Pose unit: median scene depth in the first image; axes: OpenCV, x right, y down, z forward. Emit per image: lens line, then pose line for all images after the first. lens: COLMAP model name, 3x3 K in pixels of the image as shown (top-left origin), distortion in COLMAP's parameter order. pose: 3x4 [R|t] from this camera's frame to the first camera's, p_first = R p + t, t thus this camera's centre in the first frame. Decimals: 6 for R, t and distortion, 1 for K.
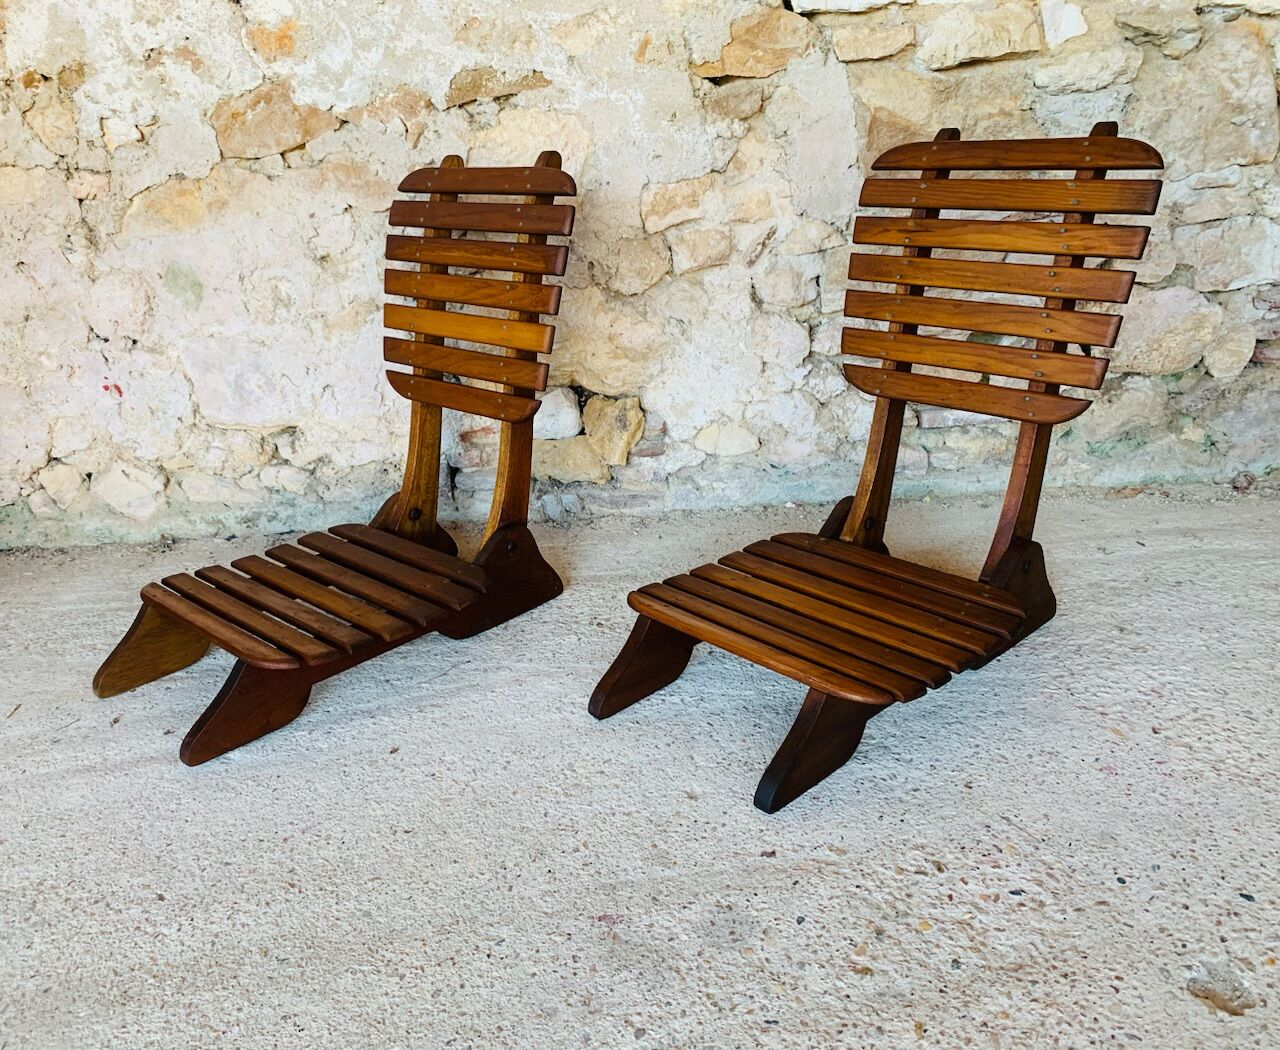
lens RADIAL K [[1062.6, 0, 588.4], [0, 1062.6, 511.9], [0, 0, 1]] dist [0.013727, -0.023827]
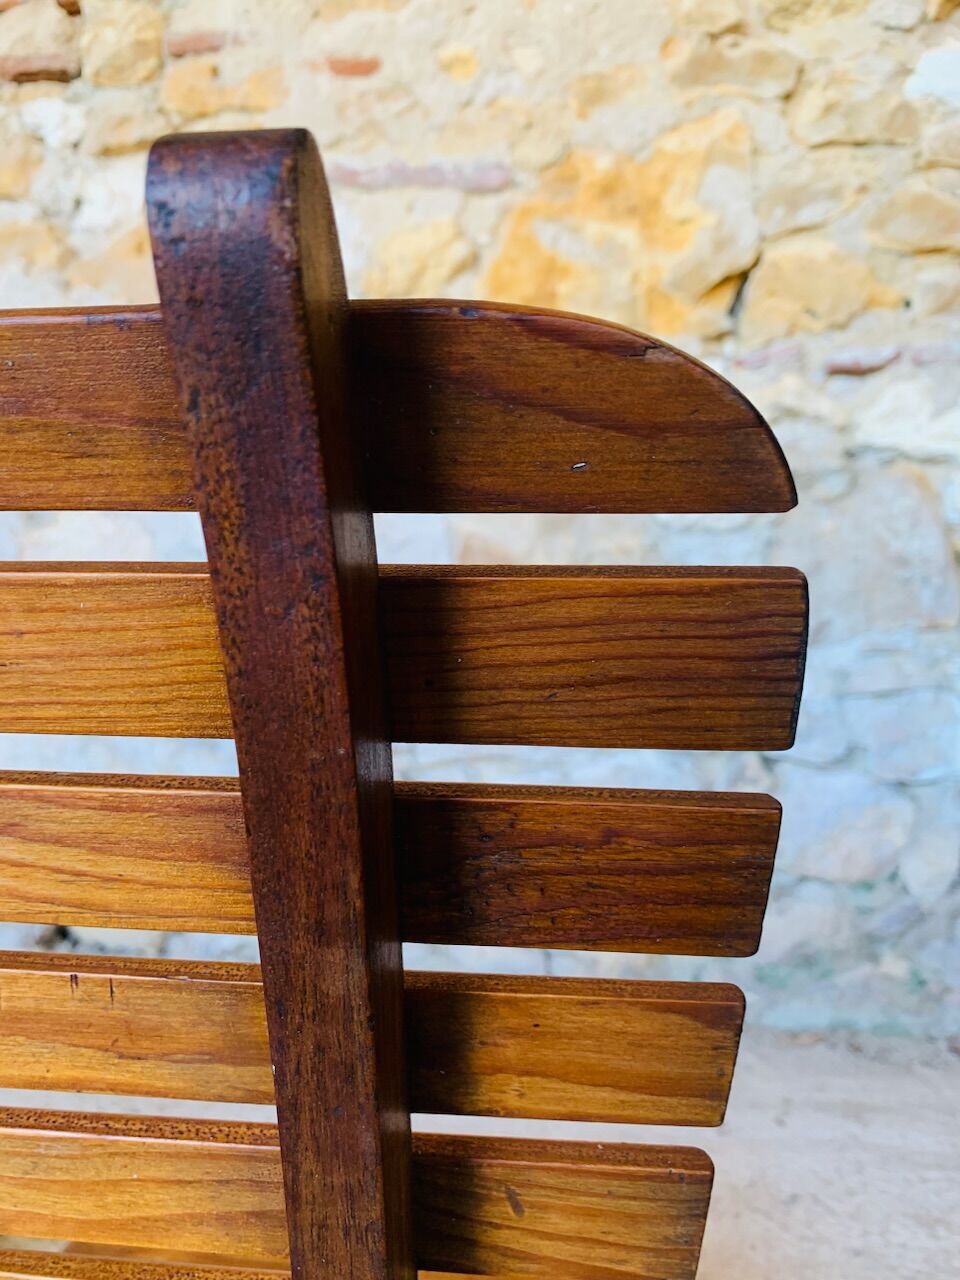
lens RADIAL K [[981.3, 0, 488.0], [0, 981.3, 647.8], [0, 0, 1]] dist [0.019200, -0.032989]
pose [[0.993158, 0.076852, -0.087922, 0.362988], [-0.100584, 0.945484, -0.309746, -0.046505], [0.059324, 0.316470, 0.946746, 0.275810]]
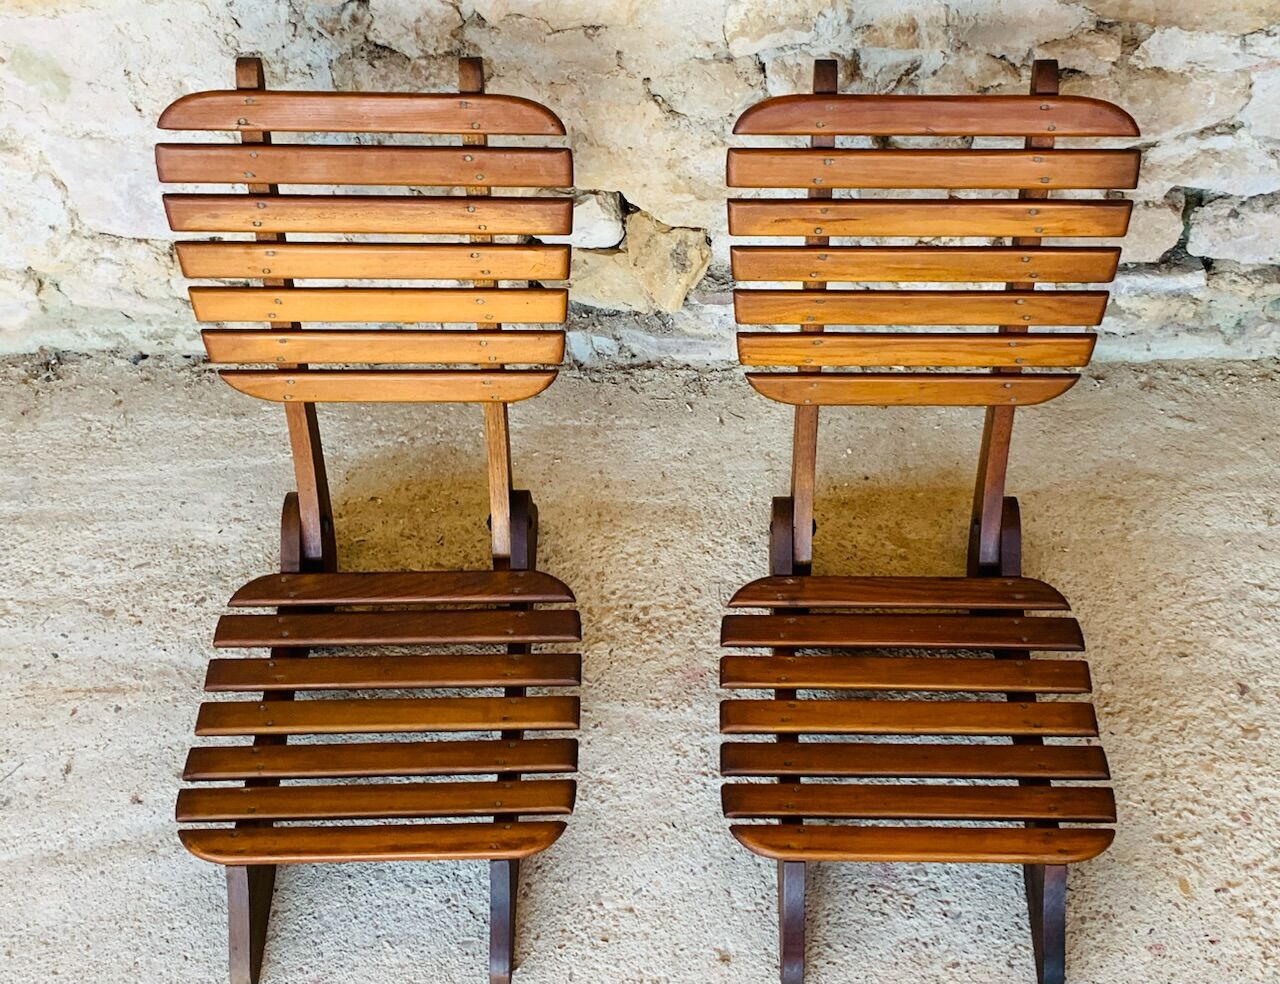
lens RADIAL K [[1667.0, 0, 685.7], [0, 1667.0, 461.0], [0, 0, 1]] dist [0.021470, 0.000000]
pose [[0.997595, 0.036660, 0.058821, -0.028599], [-0.060835, 0.869779, 0.489677, -0.584207], [-0.033210, -0.492078, 0.869918, -0.057053]]
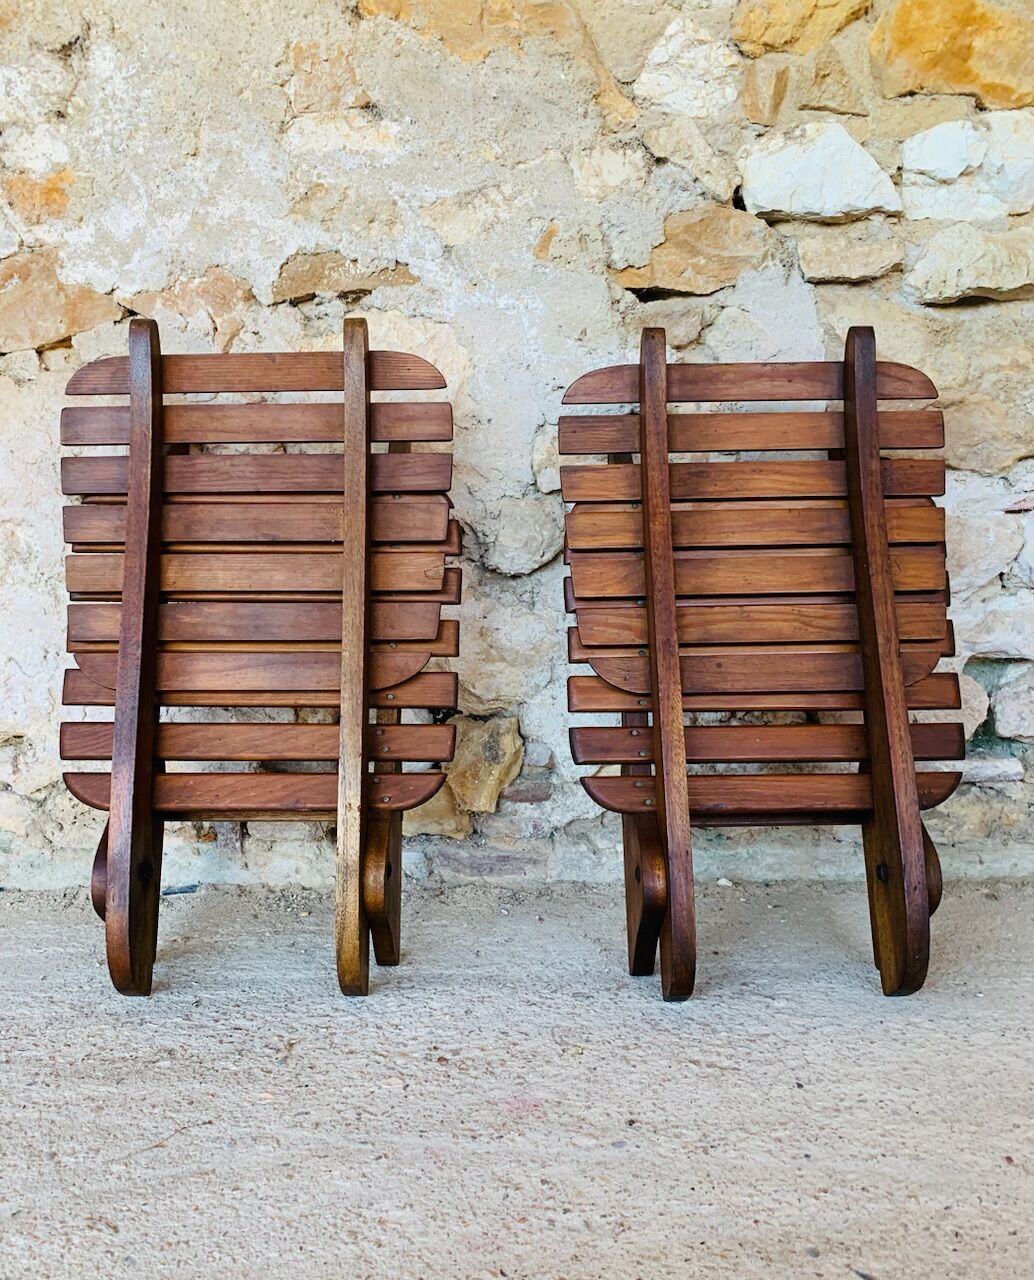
lens RADIAL K [[1047.3, 0, 508.8], [0, 1047.3, 702.0], [0, 0, 1]] dist [-0.015925, 0.017584]
pose [[0.997124, 0.055809, 0.051272, 0.006258], [-0.044859, 0.979930, -0.194229, 0.019270], [-0.061082, 0.191370, 0.979615, 0.347127]]
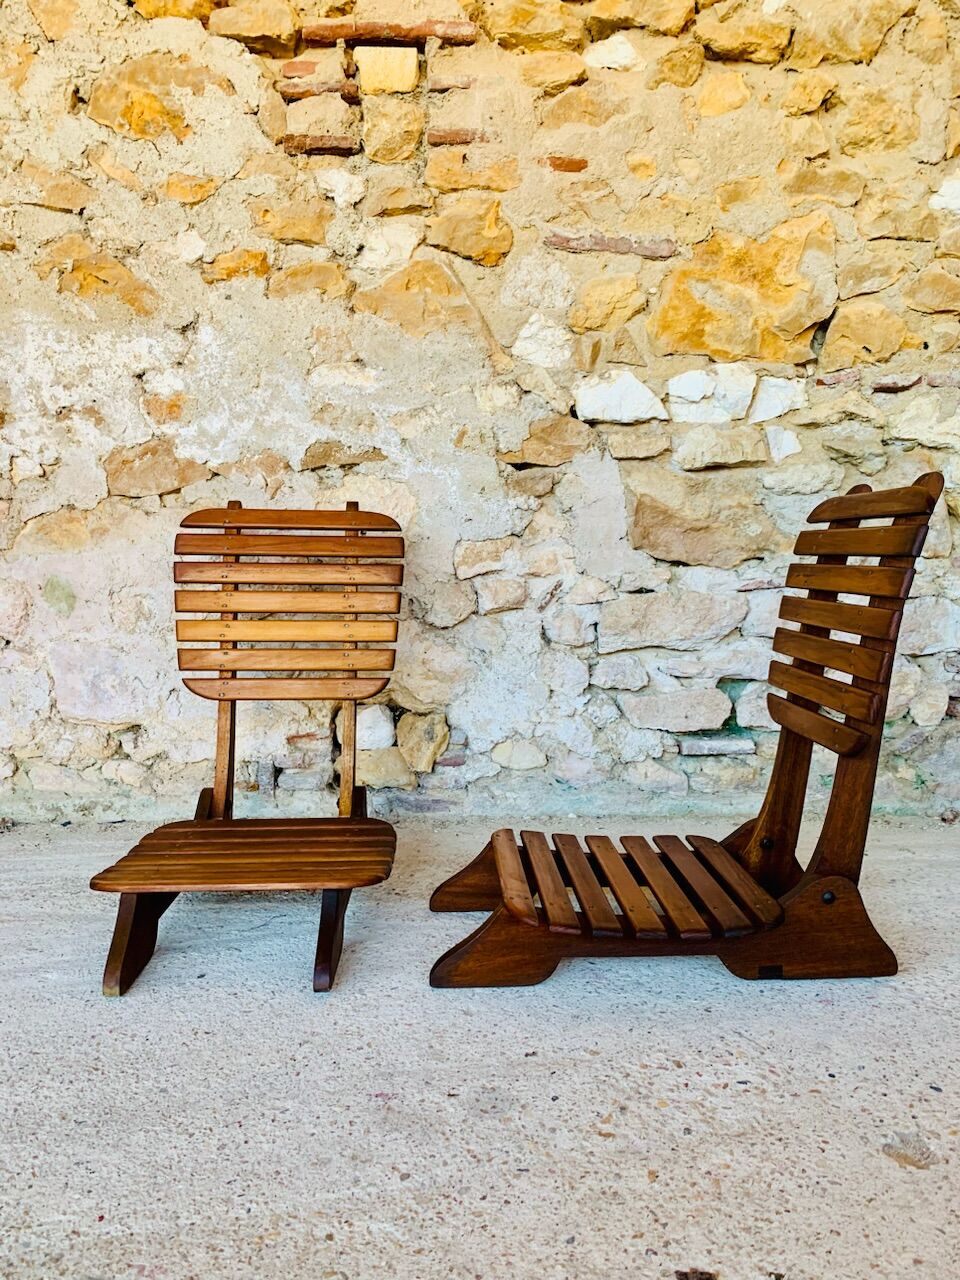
lens RADIAL K [[981.3, 0, 480.6], [0, 981.3, 658.4], [0, 0, 1]] dist [0.019200, -0.032989]
pose [[0.995883, 0.061588, 0.066507, 0.013062], [-0.042817, 0.966331, -0.253714, 0.115396], [-0.079893, 0.249822, 0.964990, -0.066730]]
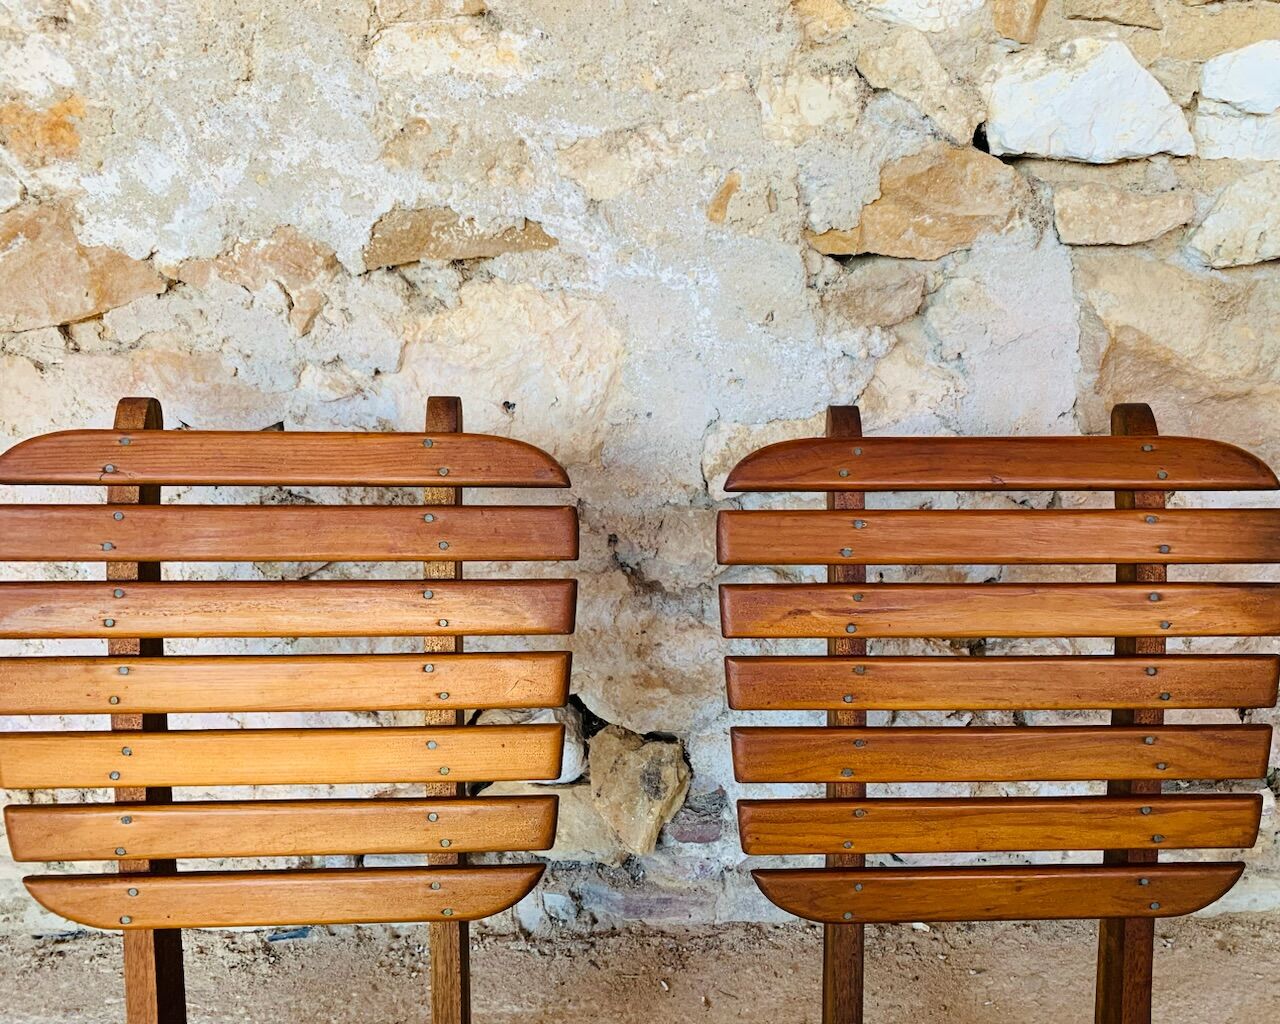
lens RADIAL K [[1047.3, 0, 697.9], [0, 1047.3, 489.4], [0, 0, 1]] dist [-0.015925, 0.017584]
pose [[0.996009, 0.056319, 0.069236, 0.008736], [-0.053173, 0.997503, -0.046479, -0.252405], [-0.071681, 0.042612, 0.996517, 0.454347]]
